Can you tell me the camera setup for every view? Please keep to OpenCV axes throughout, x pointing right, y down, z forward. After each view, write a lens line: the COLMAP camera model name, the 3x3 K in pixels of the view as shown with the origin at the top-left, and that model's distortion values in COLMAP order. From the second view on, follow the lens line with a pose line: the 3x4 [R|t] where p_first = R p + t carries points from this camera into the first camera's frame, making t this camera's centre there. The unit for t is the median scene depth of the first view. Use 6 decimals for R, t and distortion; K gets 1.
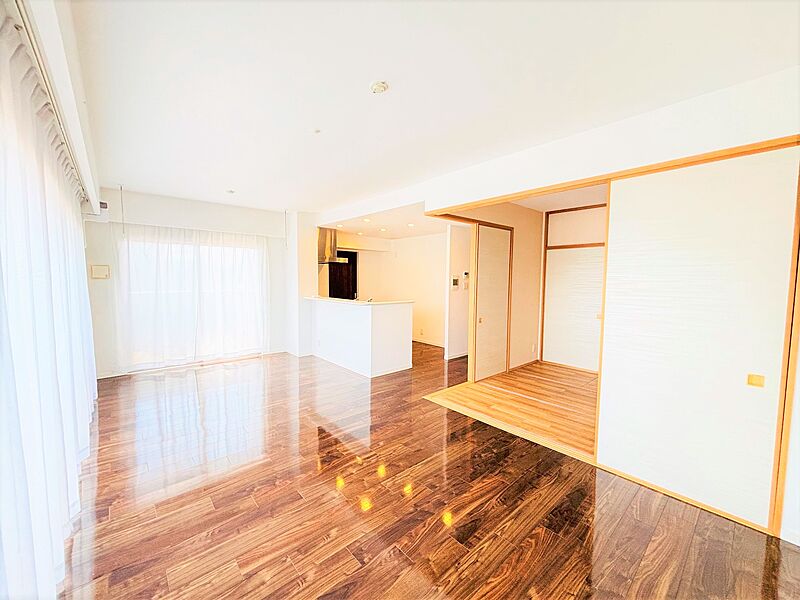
lens RADIAL K [[326.9, 0, 405.2], [0, 326.9, 301.1], [0, 0, 1]] dist [-0.000096, 0.001439]
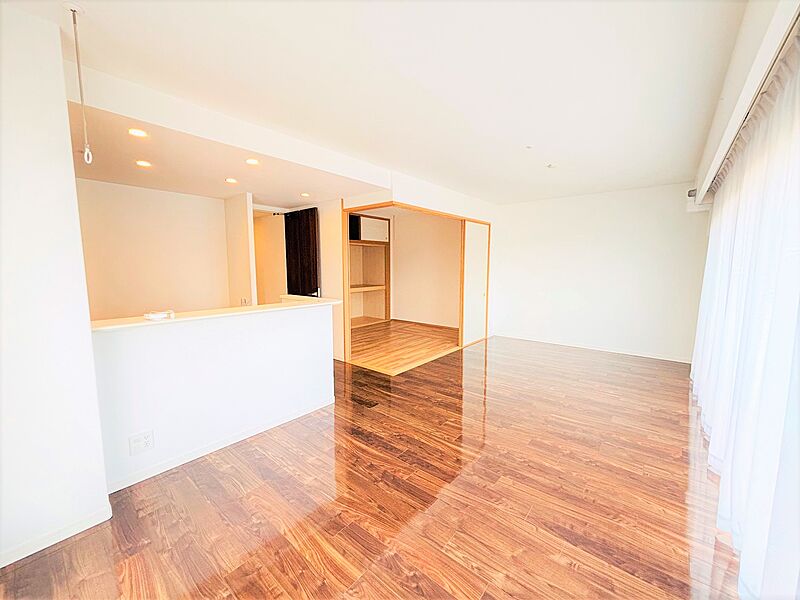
lens RADIAL K [[326.9, 0, 404.4], [0, 326.9, 299.3], [0, 0, 1]] dist [-0.000096, 0.001439]
pose [[-0.156355, -0.118747, 0.980537, -0.986884], [0.068327, 0.989068, 0.130676, -0.088263], [-0.985335, 0.087429, -0.146532, 1.129867]]
